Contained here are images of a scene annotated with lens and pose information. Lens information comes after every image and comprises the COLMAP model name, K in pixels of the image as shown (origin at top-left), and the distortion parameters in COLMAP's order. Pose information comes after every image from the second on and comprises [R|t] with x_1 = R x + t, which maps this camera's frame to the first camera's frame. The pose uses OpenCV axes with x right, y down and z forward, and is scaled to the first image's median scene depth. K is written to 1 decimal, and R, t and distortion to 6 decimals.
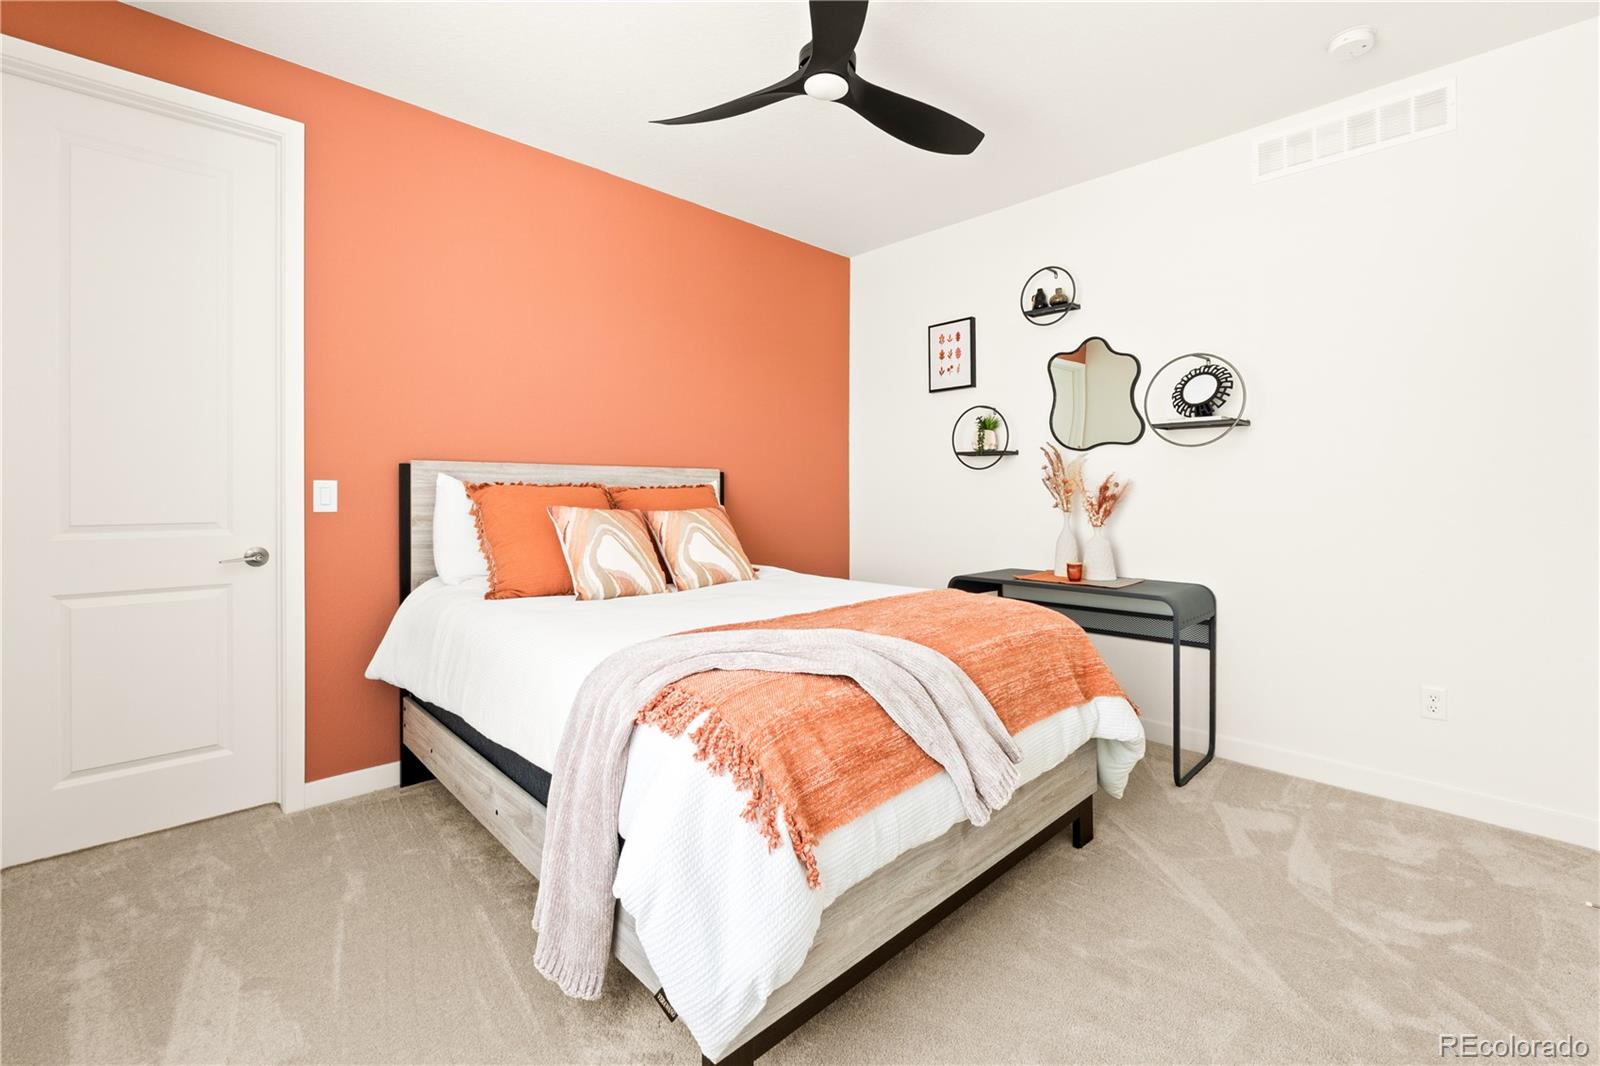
lens RADIAL K [[691.7, 0, 799.3], [0, 691.7, 495.2], [0, 0, 1]] dist [-0.005625, -0.000533]
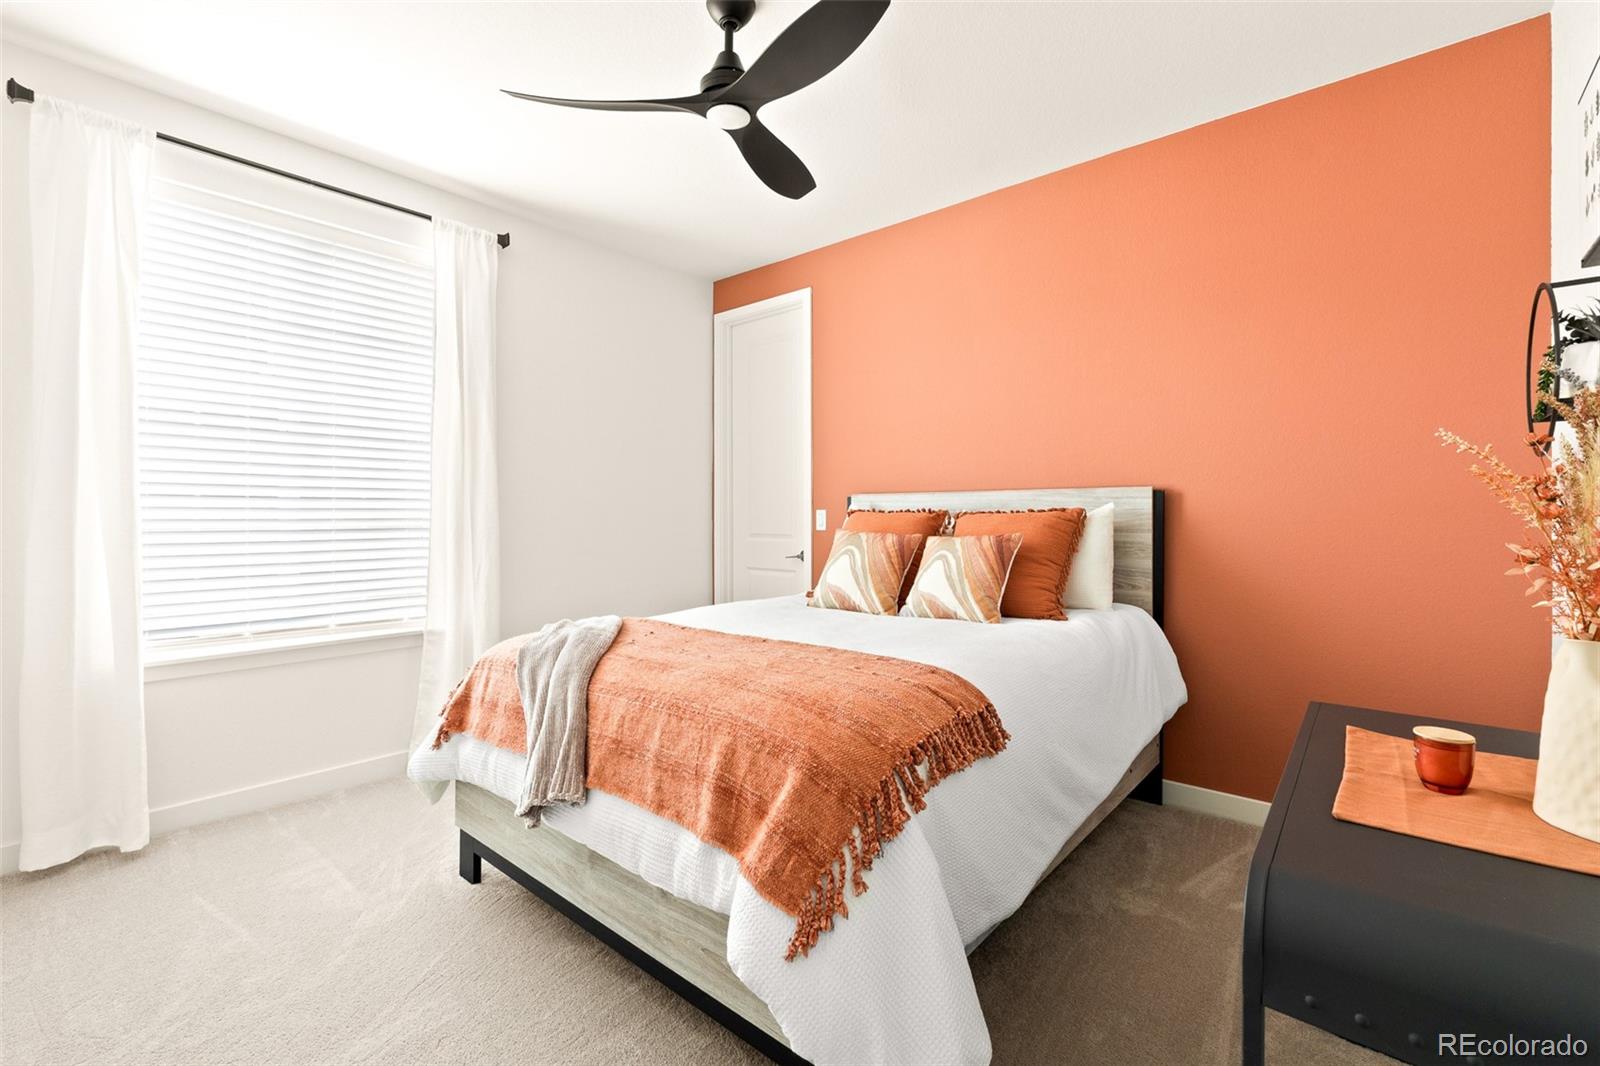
lens RADIAL K [[691.7, 0, 799.3], [0, 691.7, 495.2], [0, 0, 1]] dist [-0.005625, -0.000533]
pose [[0.102898, -0.029558, -0.994253, 0.861098], [-0.001907, 0.999551, -0.029913, -0.007194], [0.994690, 0.004974, 0.102796, 0.806922]]
